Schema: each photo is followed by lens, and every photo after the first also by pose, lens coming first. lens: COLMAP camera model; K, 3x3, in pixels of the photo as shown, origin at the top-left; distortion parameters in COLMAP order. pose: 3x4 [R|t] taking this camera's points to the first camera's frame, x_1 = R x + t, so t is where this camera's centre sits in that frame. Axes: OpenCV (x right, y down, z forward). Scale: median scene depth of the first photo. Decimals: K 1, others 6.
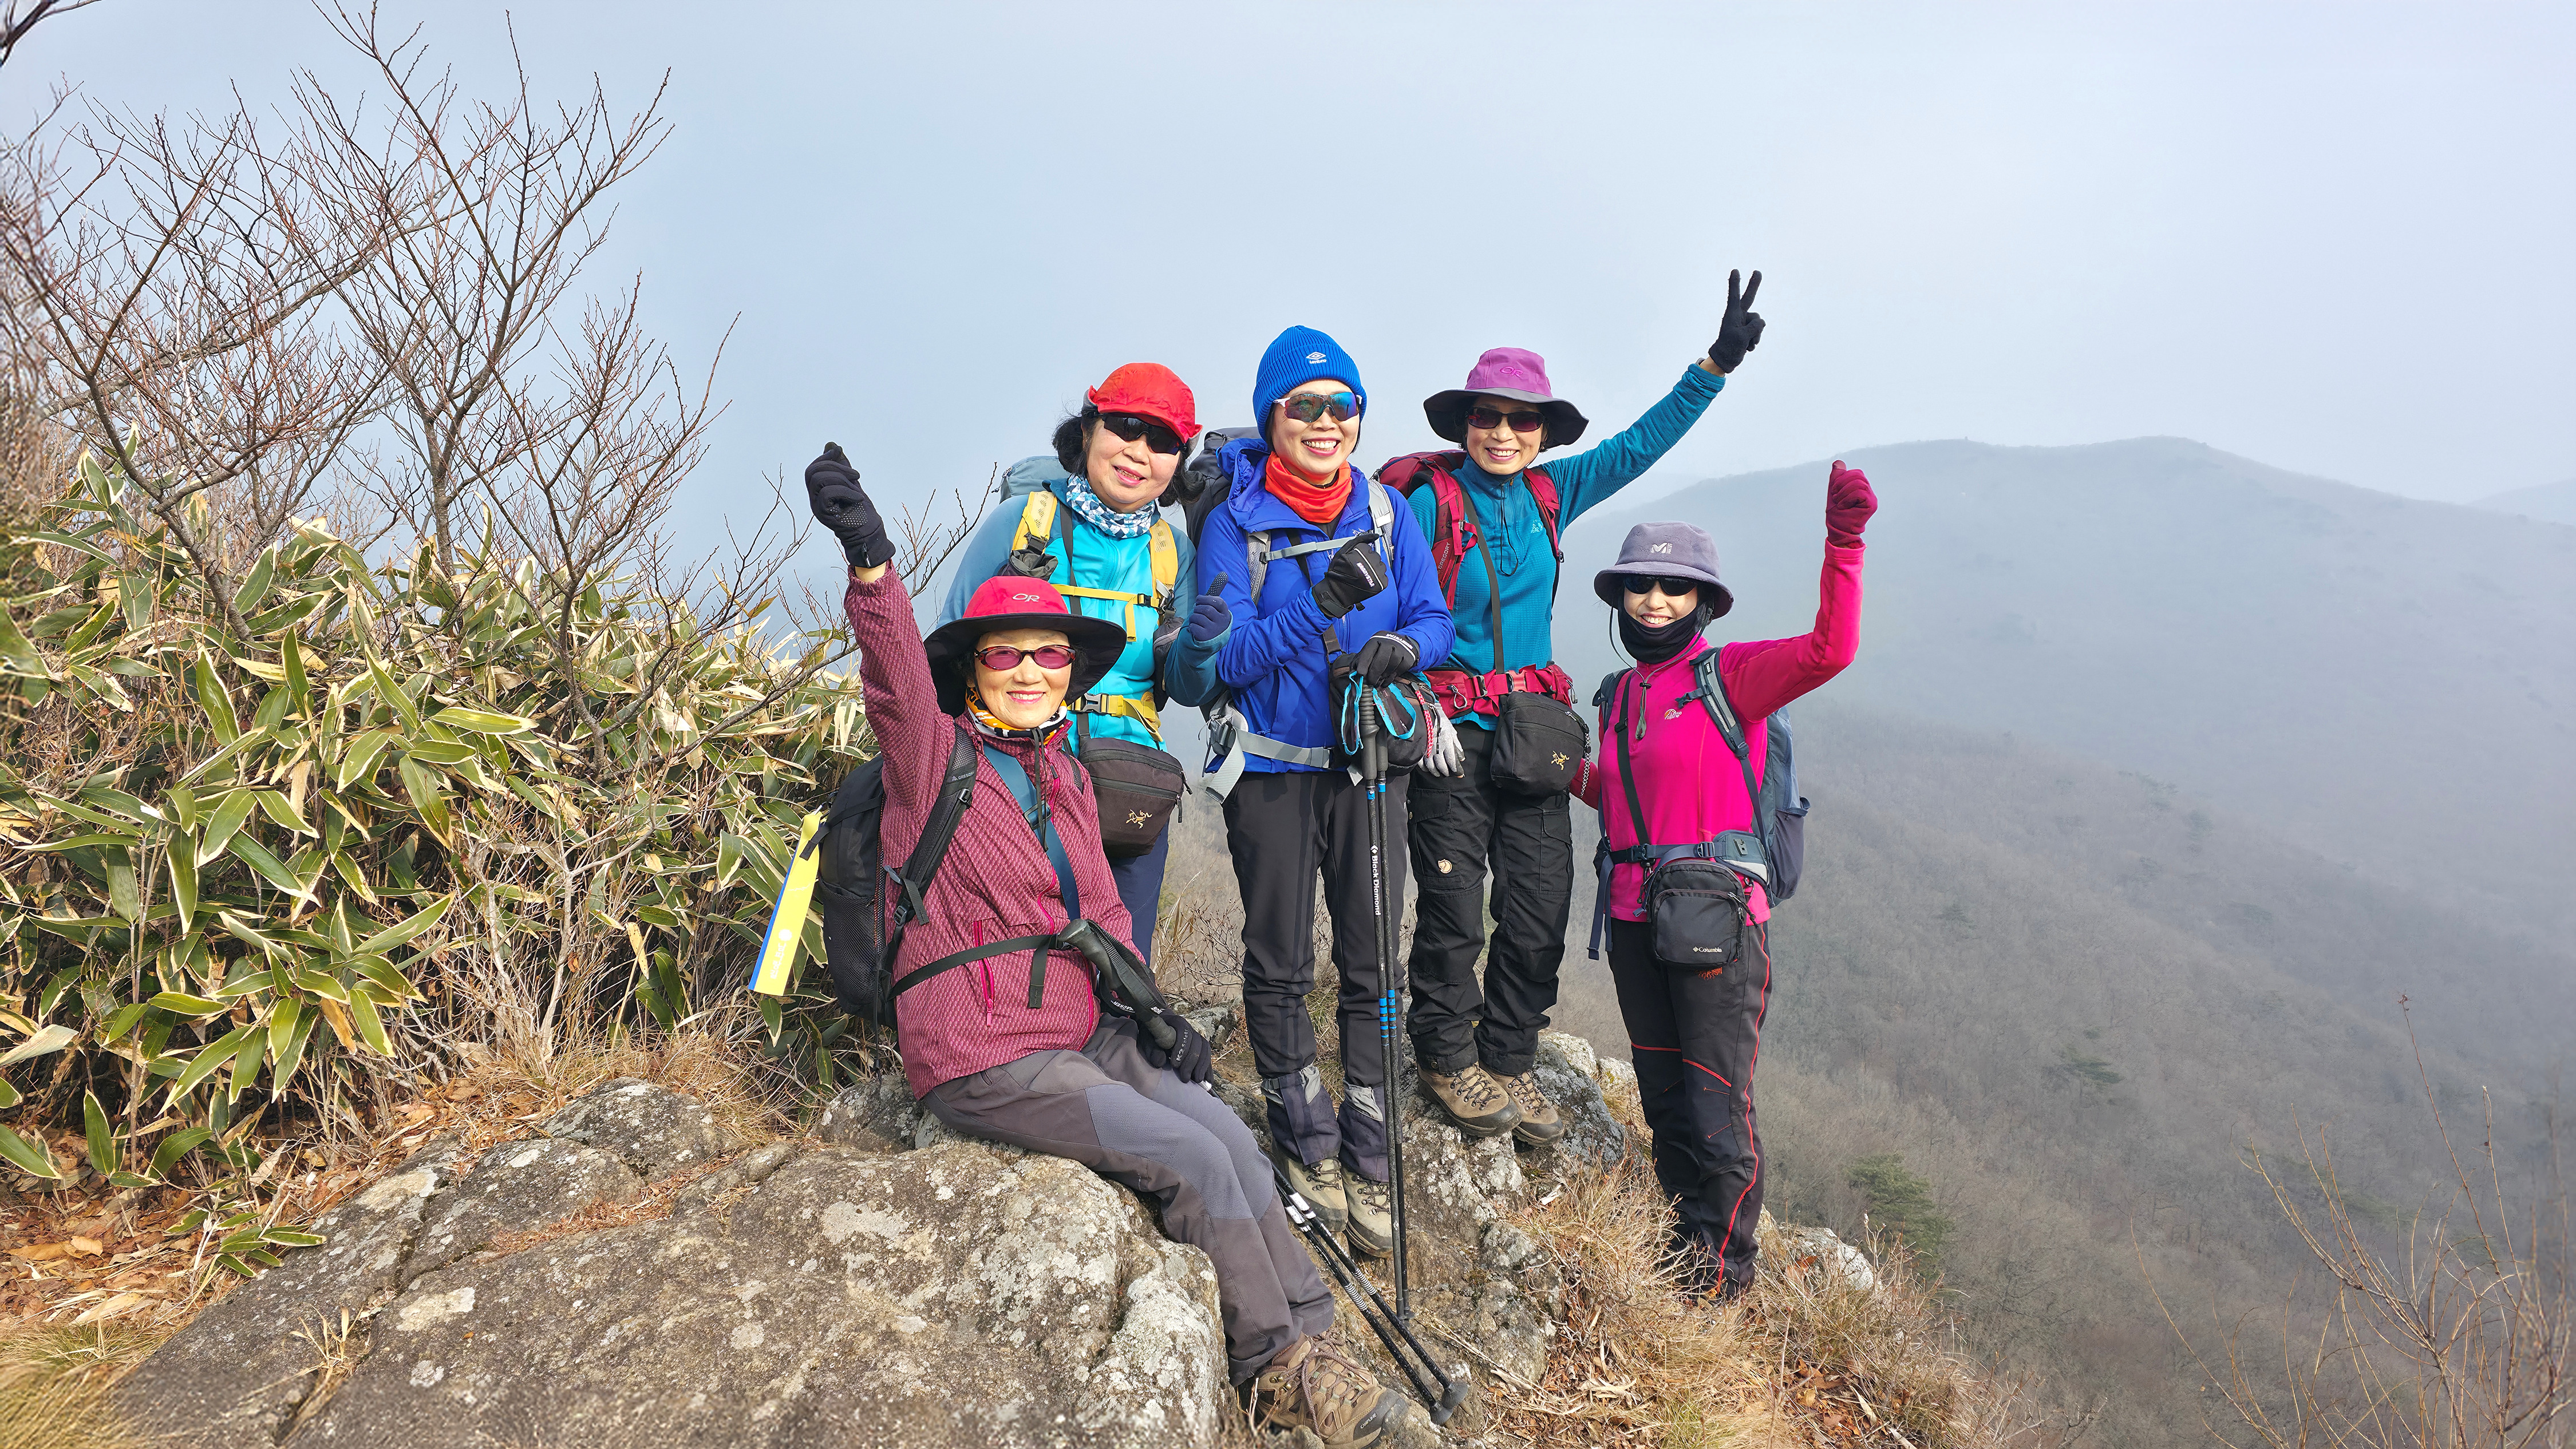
lens RADIAL K [[1807.2, 0, 1265.6], [0, 1807.2, 697.6], [0, 0, 1]] dist [0.064176, -0.061074]
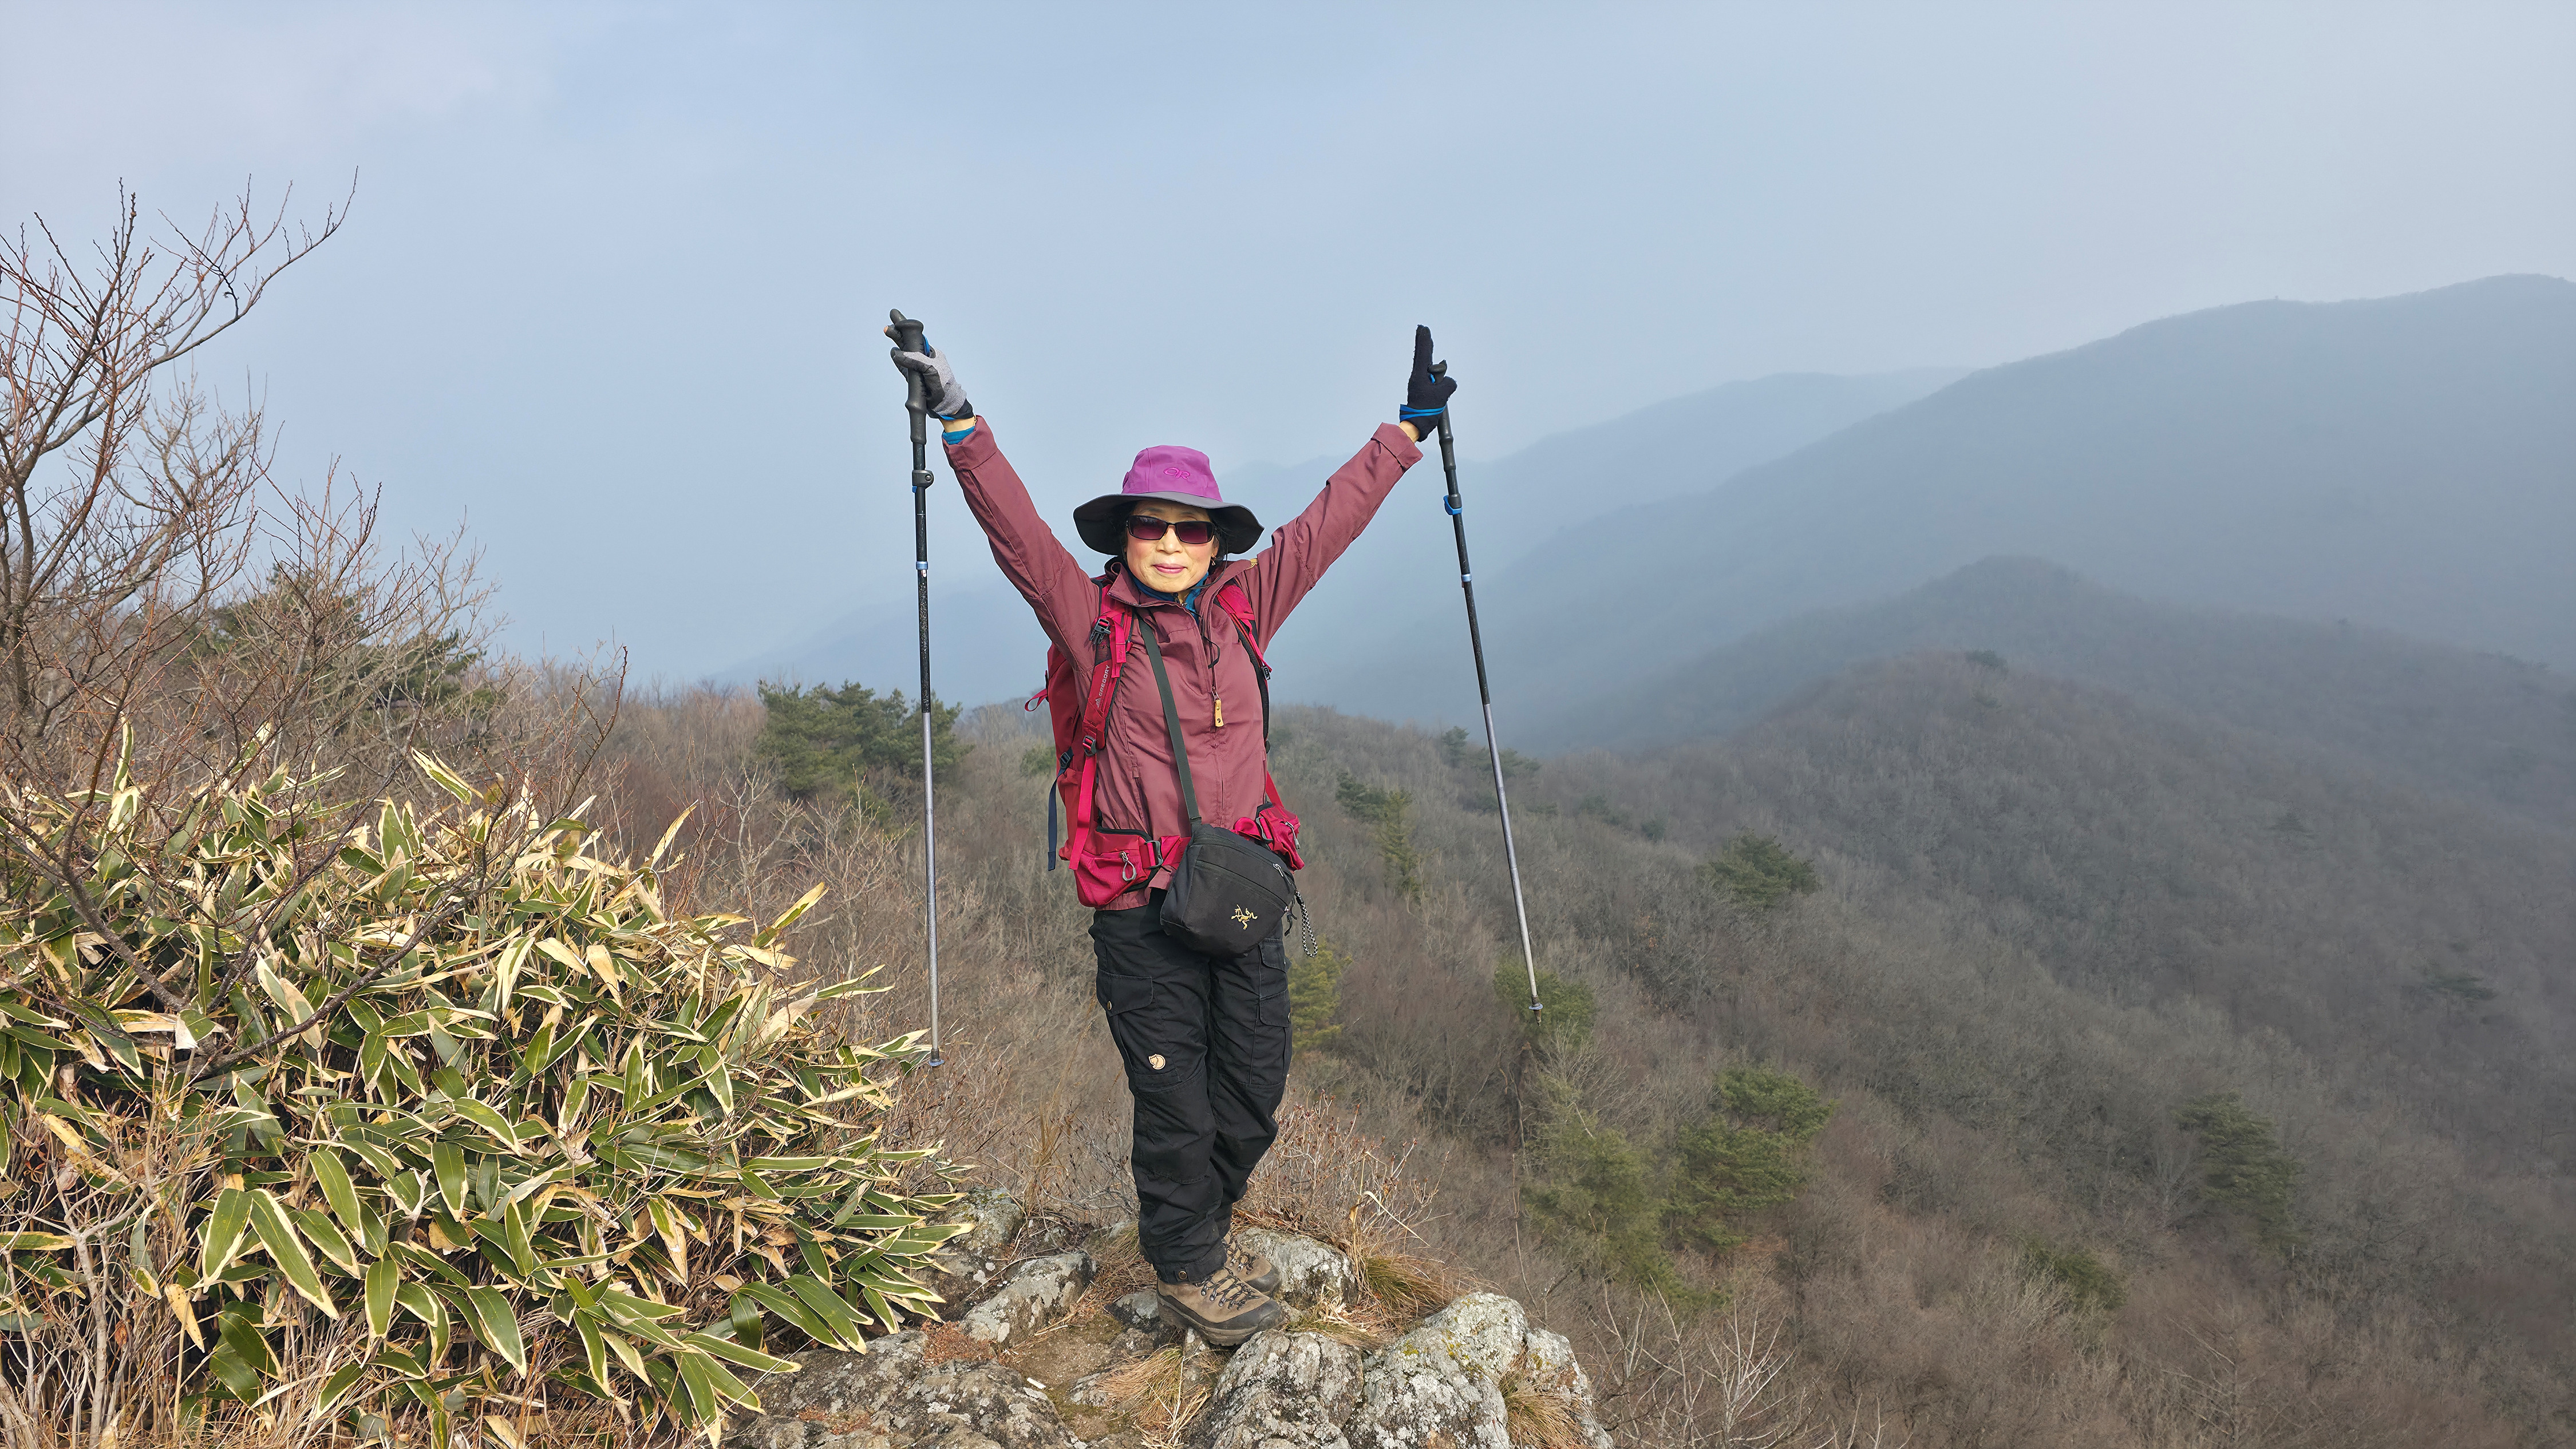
lens RADIAL K [[1840.9, 0, 1246.2], [0, 1840.9, 715.7], [0, 0, 1]] dist [0.074923, -0.075530]
pose [[0.987137, -0.066505, -0.145385, 0.210697], [0.071620, 0.996974, 0.030233, -0.097774], [0.142935, -0.040257, 0.988913, 0.234420]]
